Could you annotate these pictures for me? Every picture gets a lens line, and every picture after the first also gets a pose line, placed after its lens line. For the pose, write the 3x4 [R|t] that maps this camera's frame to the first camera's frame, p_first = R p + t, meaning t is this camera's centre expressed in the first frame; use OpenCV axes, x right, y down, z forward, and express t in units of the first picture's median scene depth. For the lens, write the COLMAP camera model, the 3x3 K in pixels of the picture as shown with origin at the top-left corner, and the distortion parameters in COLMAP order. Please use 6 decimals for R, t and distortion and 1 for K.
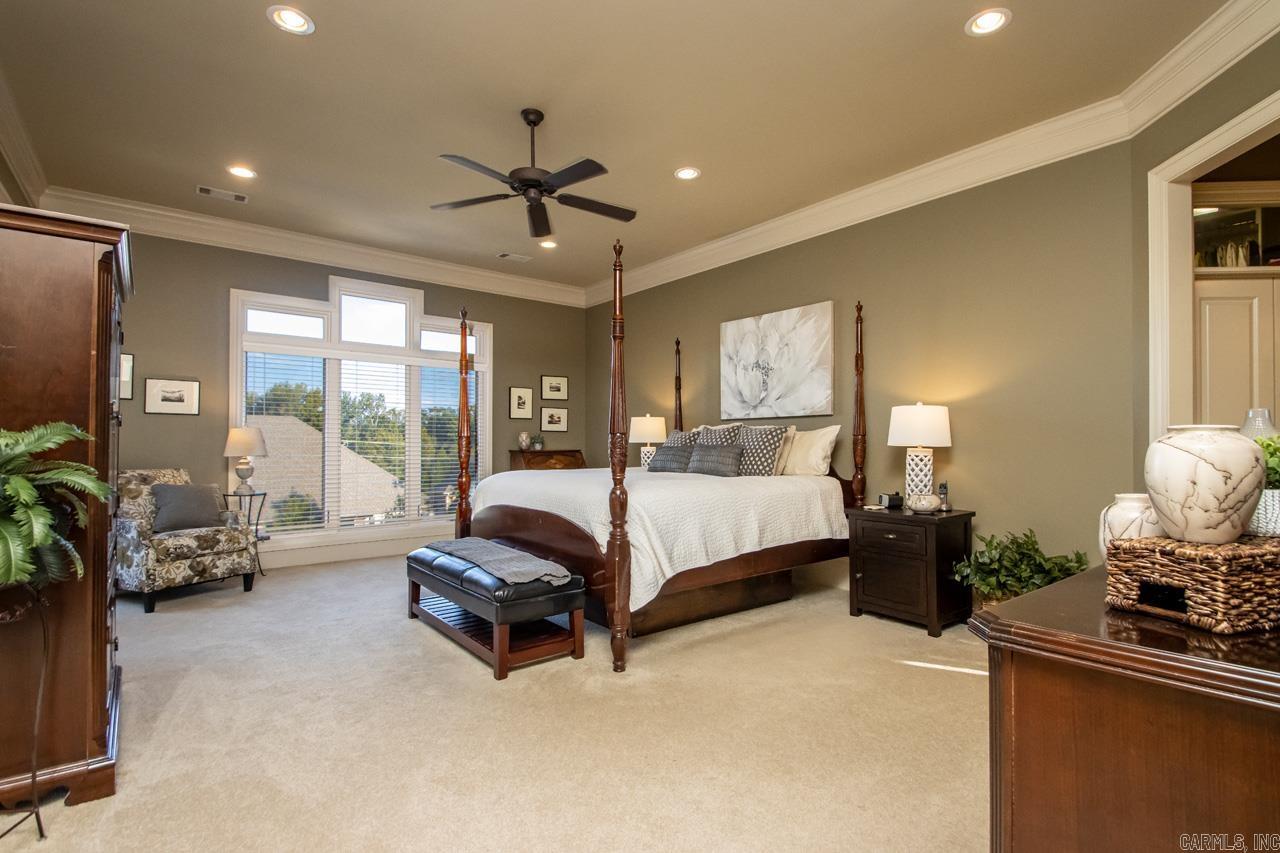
lens RADIAL K [[615.8, 0, 637.7], [0, 615.8, 432.6], [0, 0, 1]] dist [0.166392, -0.000109]
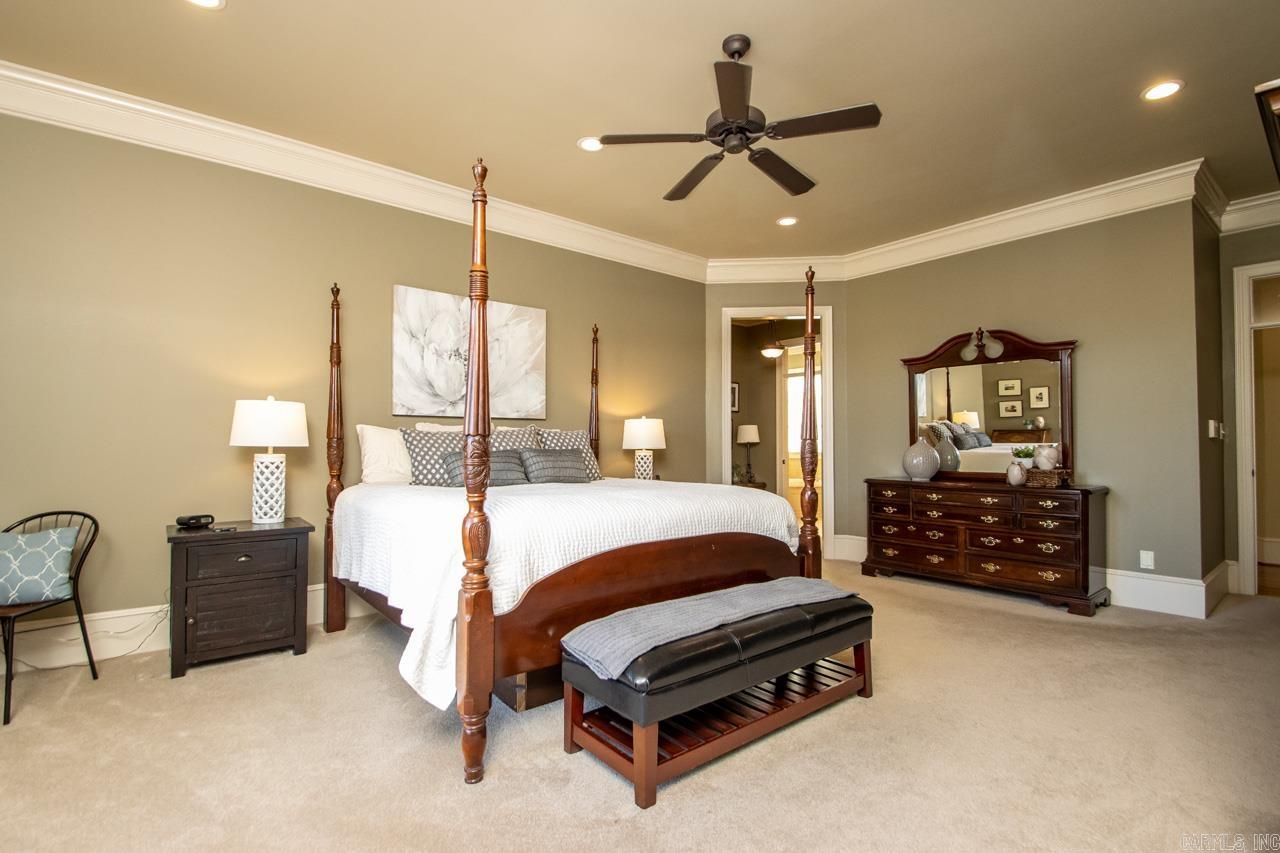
lens RADIAL K [[603.6, 0, 635.7], [0, 603.6, 438.7], [0, 0, 1]] dist [0.000280, -0.000595]
pose [[-0.021253, 0.013841, 0.999678, -0.655350], [-0.014201, 0.999799, -0.014145, 0.014582], [-0.999673, -0.014497, -0.021052, 0.816423]]
